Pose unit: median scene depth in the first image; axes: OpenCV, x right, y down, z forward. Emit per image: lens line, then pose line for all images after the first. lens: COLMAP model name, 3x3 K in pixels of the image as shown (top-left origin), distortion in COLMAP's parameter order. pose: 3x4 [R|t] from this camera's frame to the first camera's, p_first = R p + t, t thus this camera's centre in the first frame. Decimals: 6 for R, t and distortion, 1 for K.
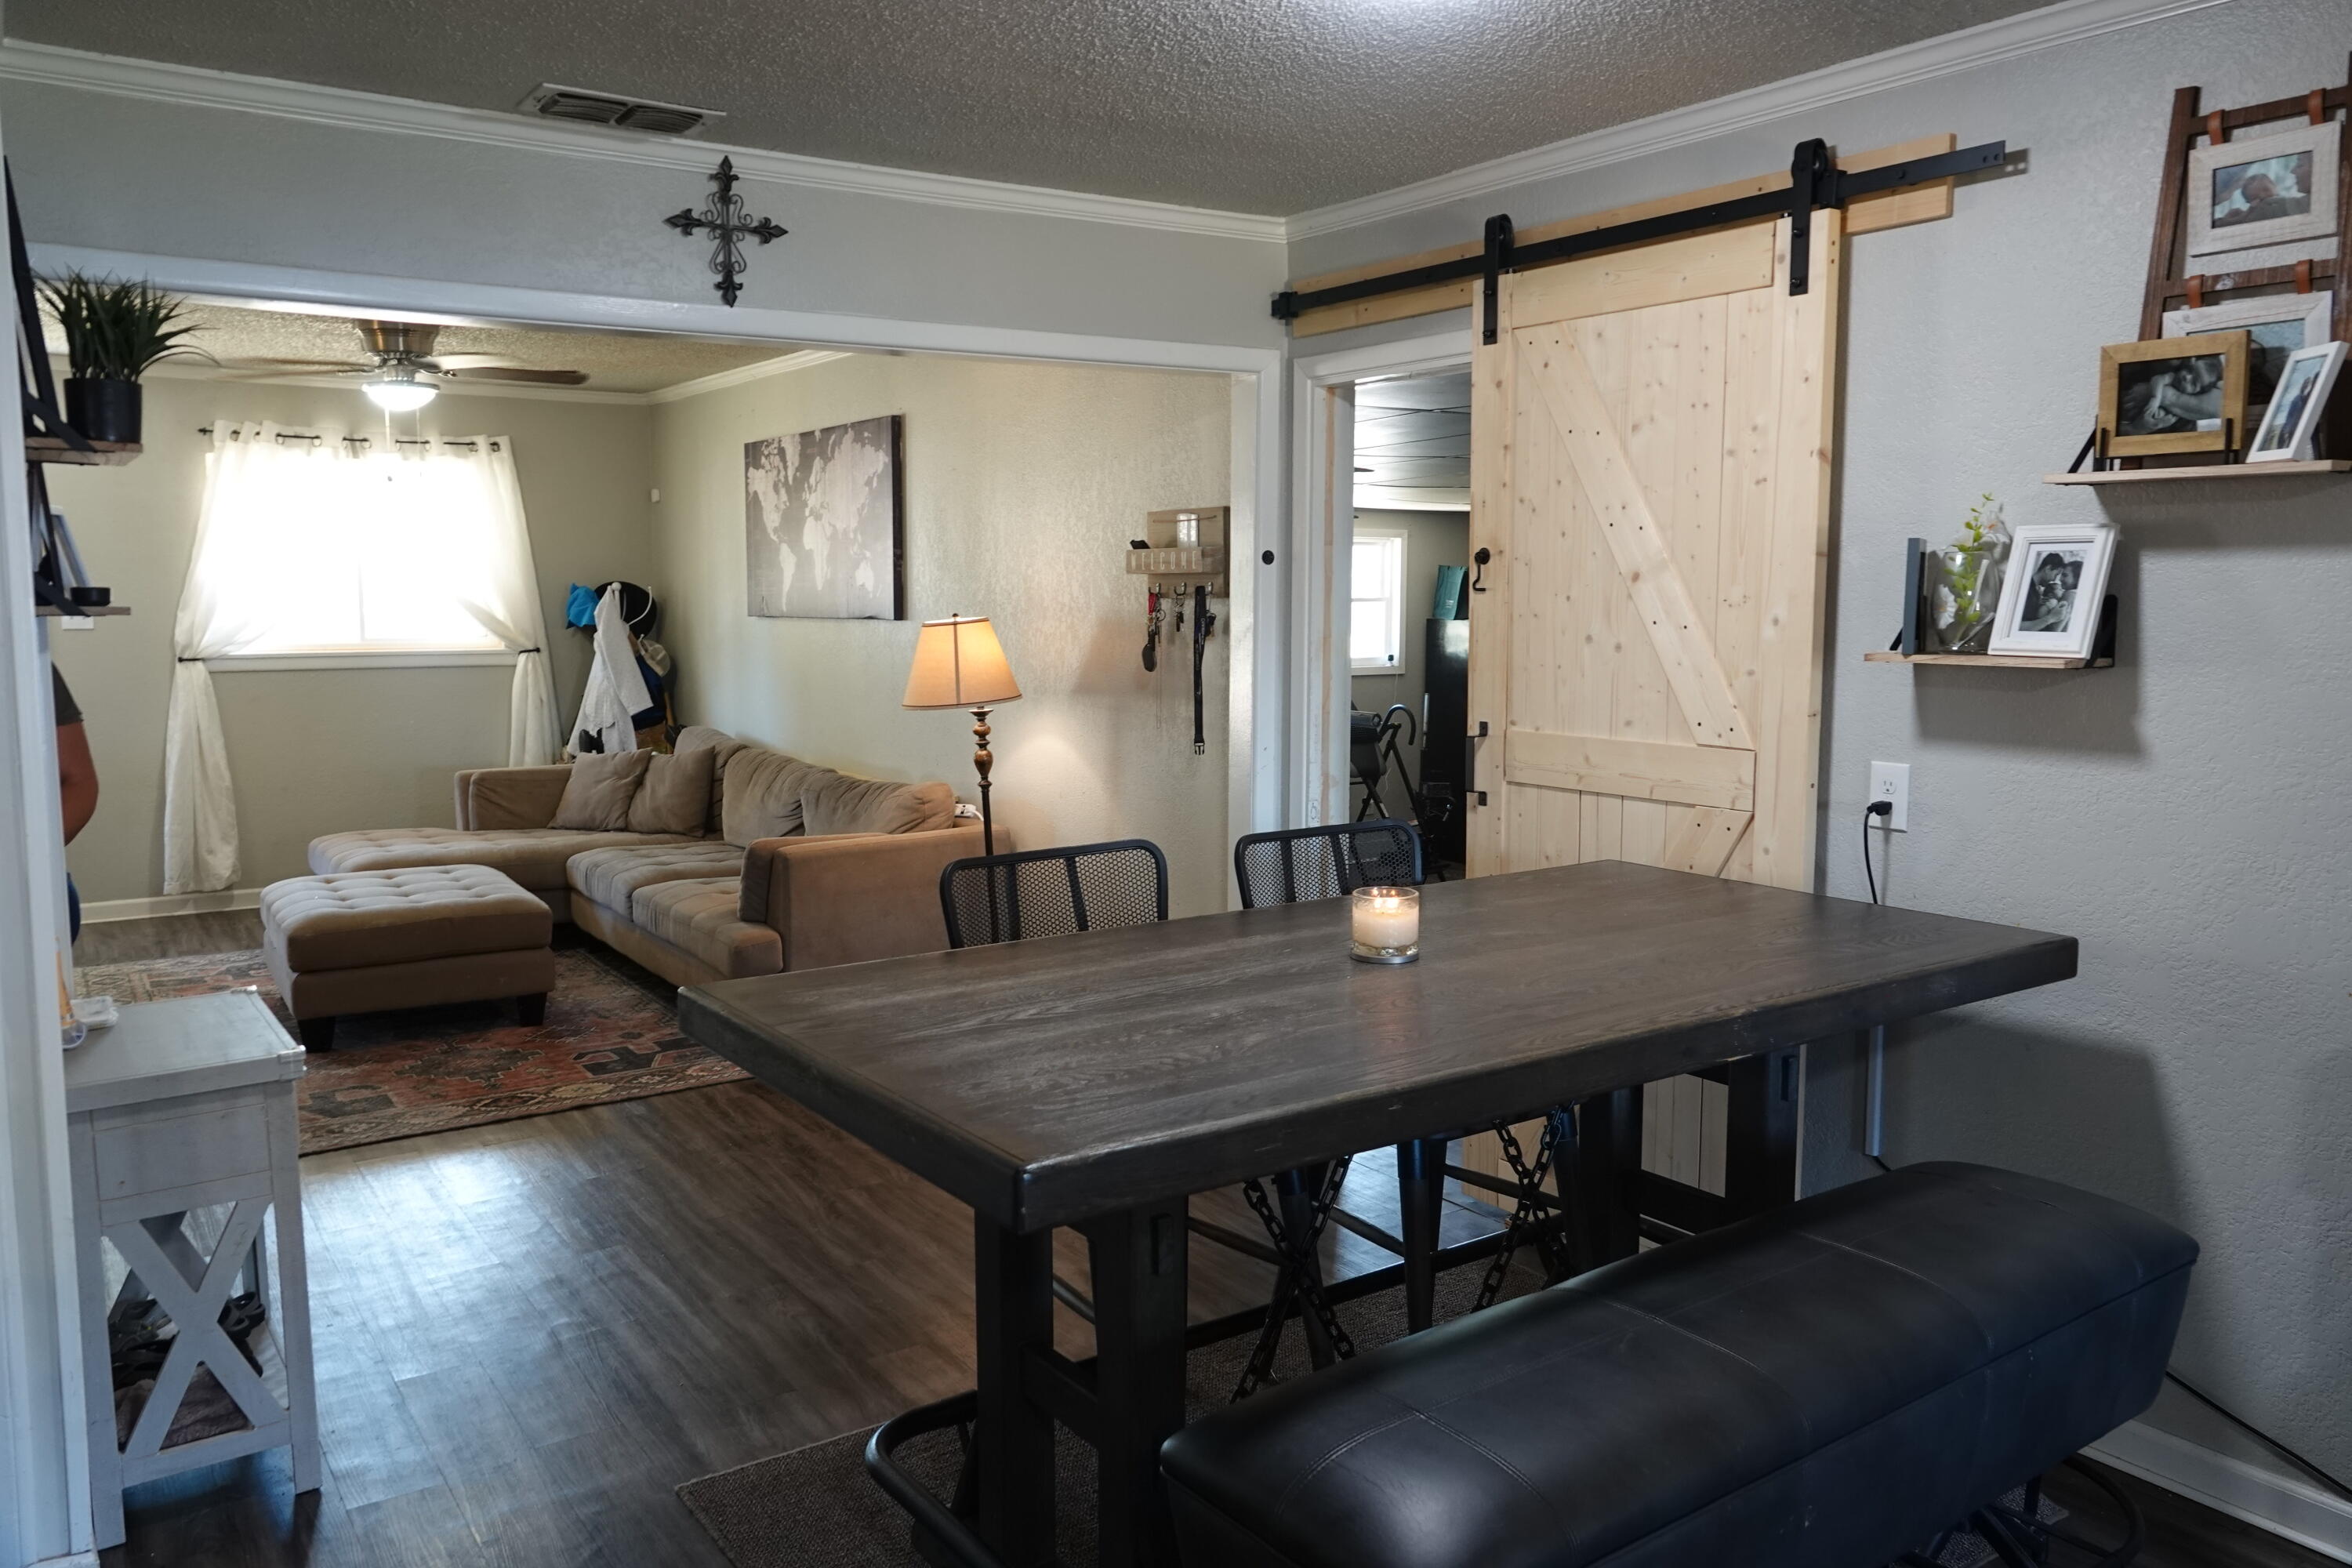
lens RADIAL K [[1734.2, 0, 1165.4], [0, 1734.2, 788.1], [0, 0, 1]] dist [0.000229, 0.000208]
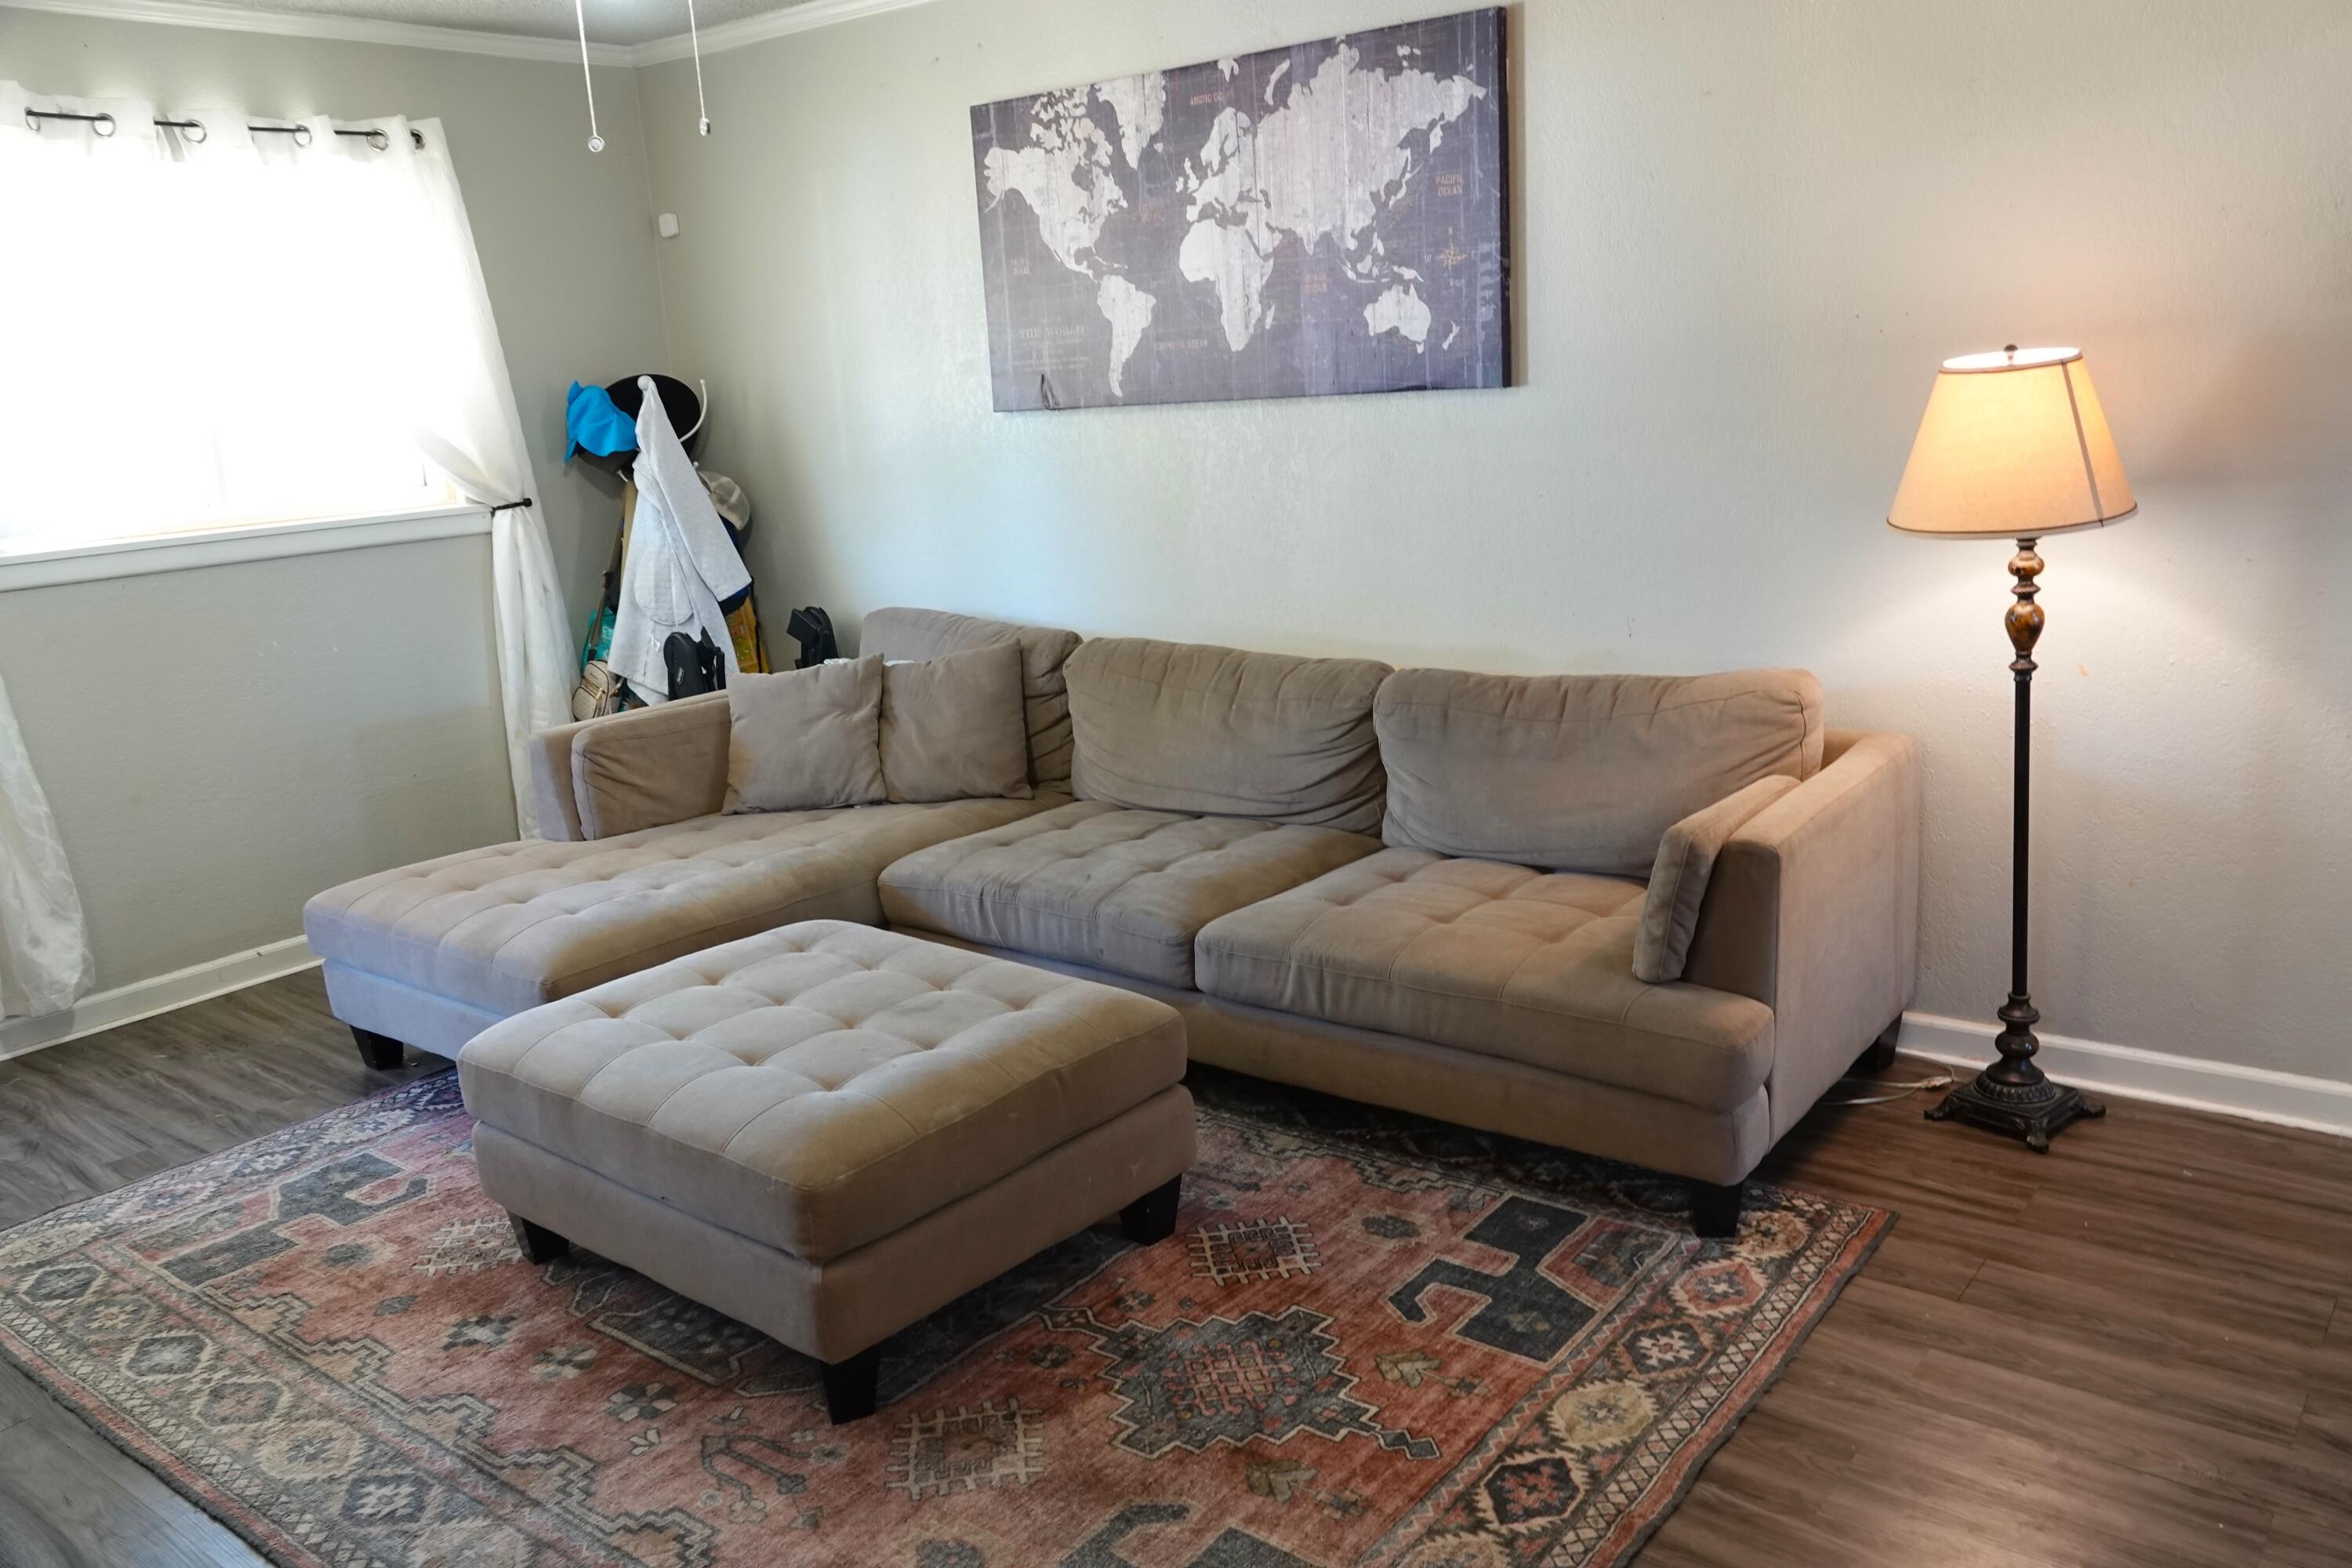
lens RADIAL K [[1825.9, 0, 1179.9], [0, 1825.9, 790.9], [0, 0, 1]] dist [0.006445, 0.020039]
pose [[0.952508, -0.129785, 0.275472, -0.391498], [0.098086, 0.987177, 0.125941, -0.046693], [-0.288285, -0.092940, 0.953024, 0.401229]]
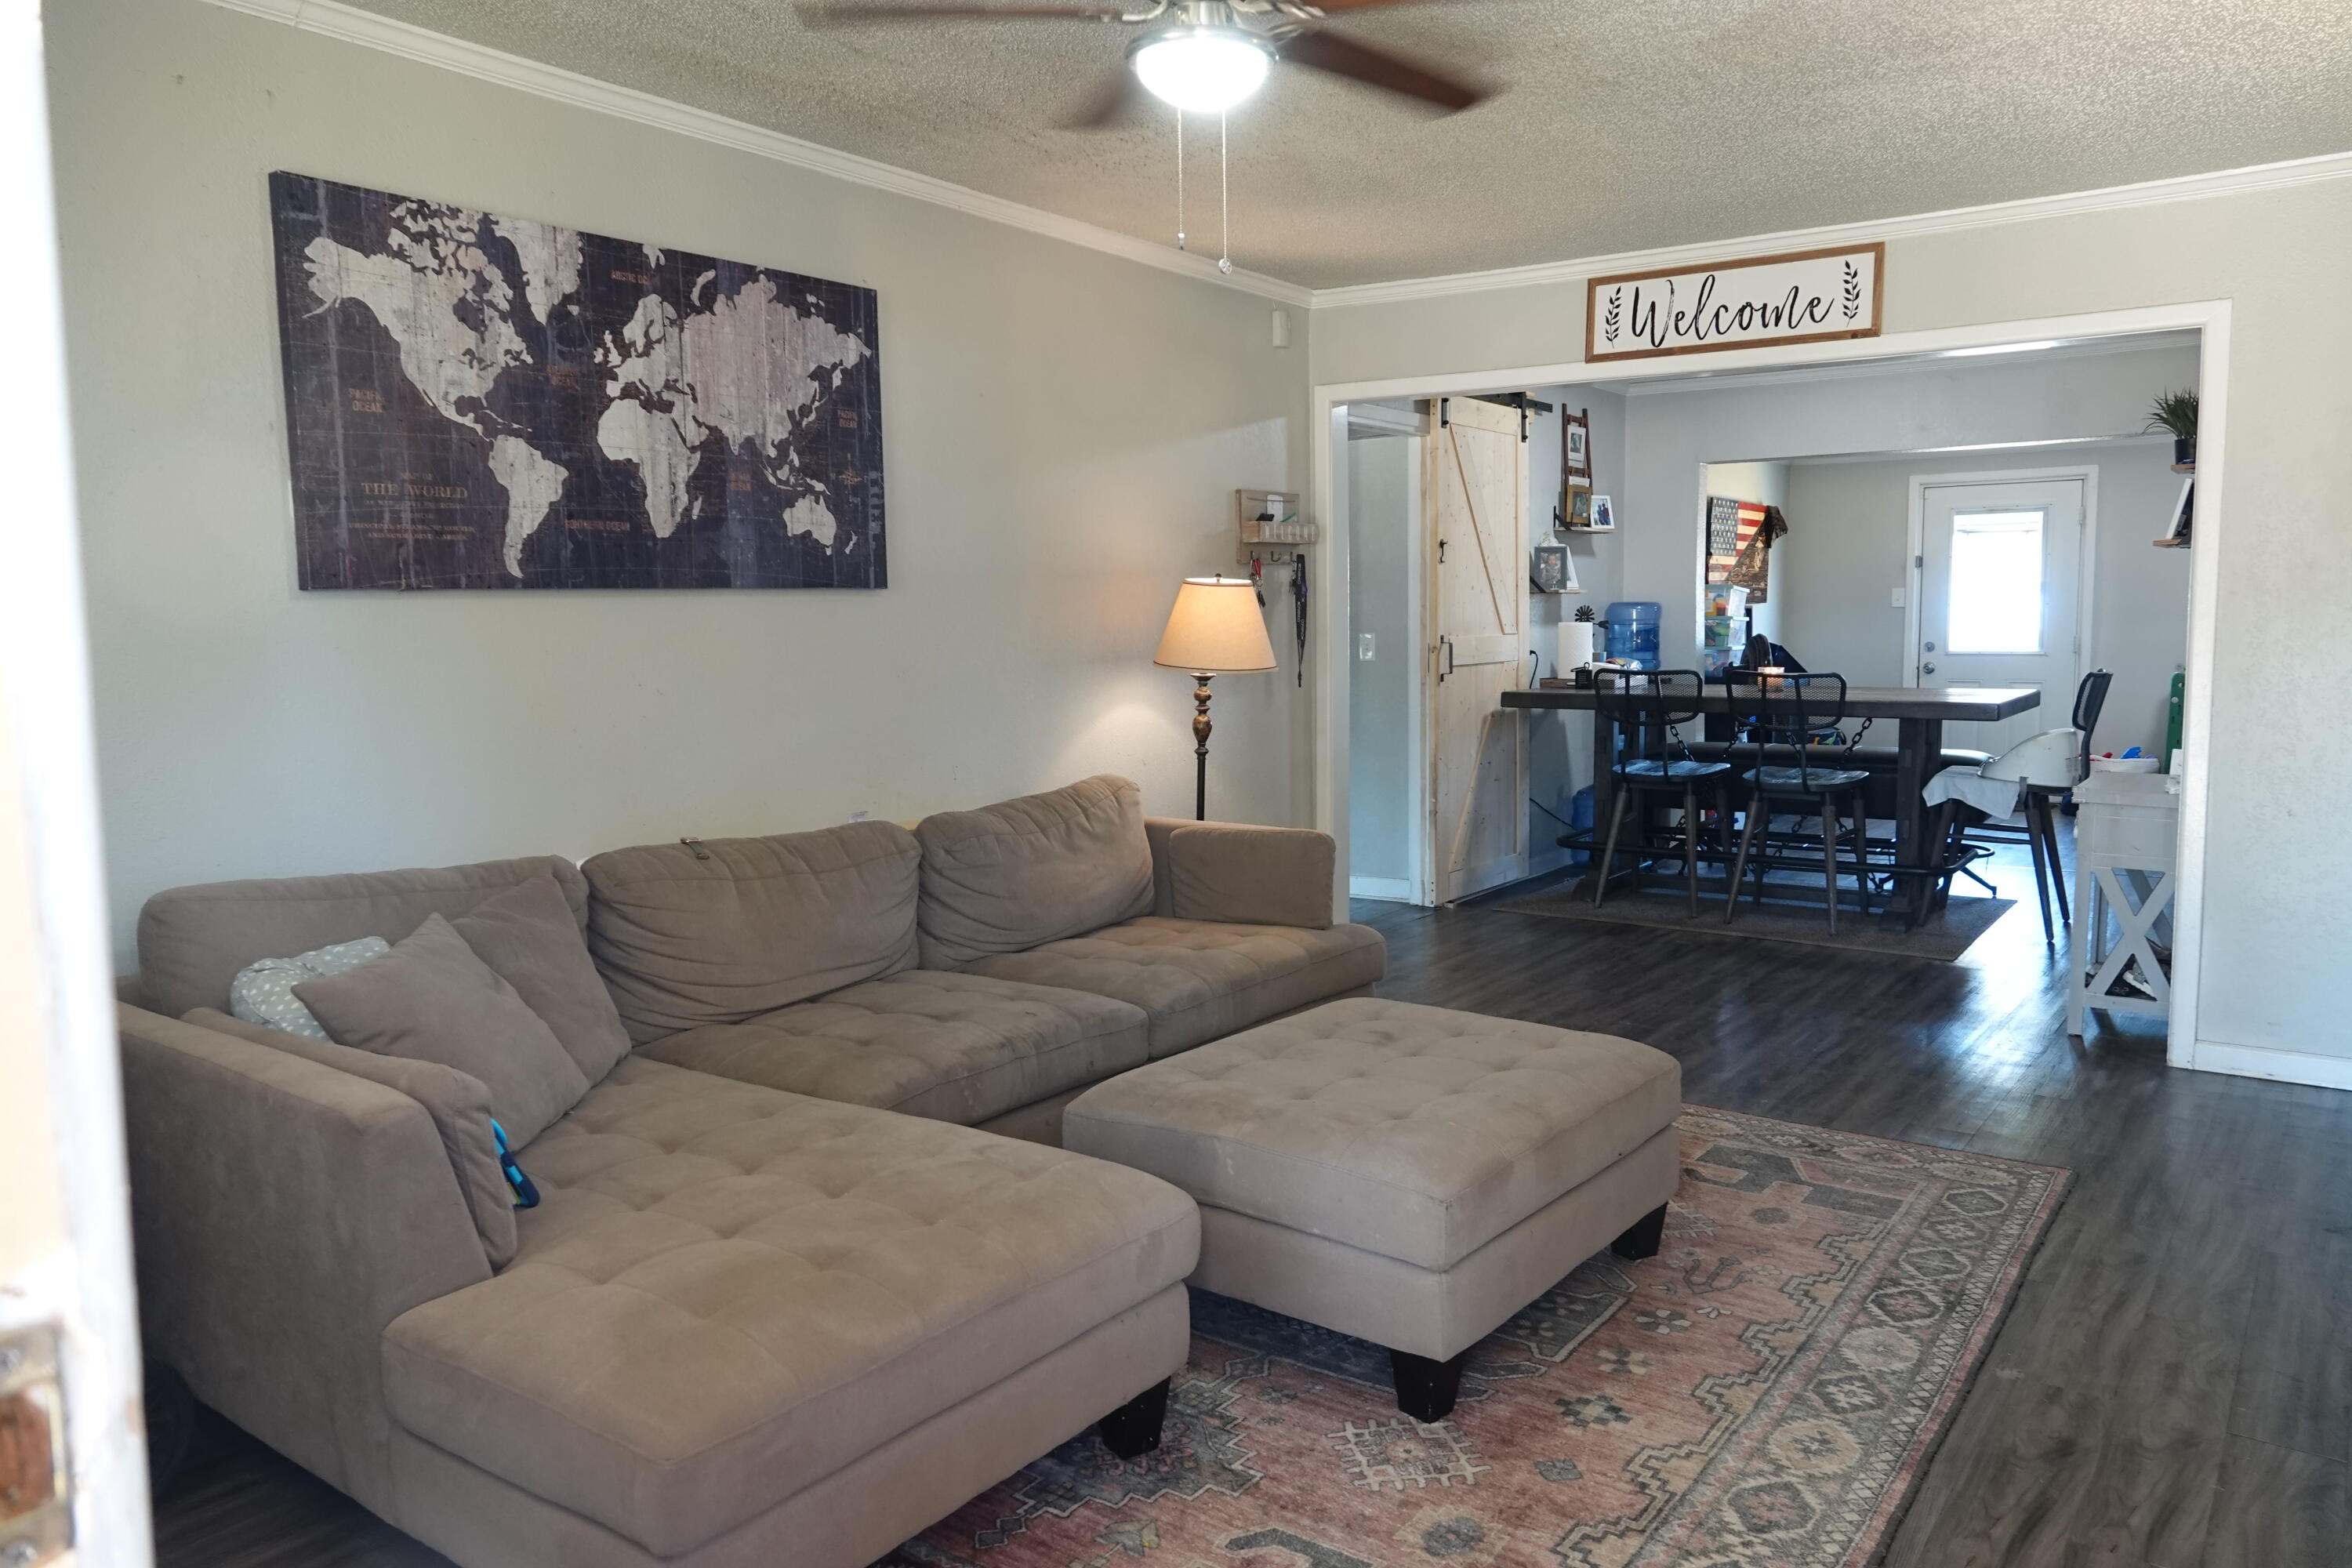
lens RADIAL K [[1669.3, 0, 1168.9], [0, 1669.3, 797.5], [0, 0, 1]] dist [0.011464, -0.006421]
pose [[-0.339860, -0.103066, 0.934811, -0.740398], [0.118902, 0.981292, 0.151419, -0.091352], [-0.932930, 0.162612, -0.321247, 1.002436]]
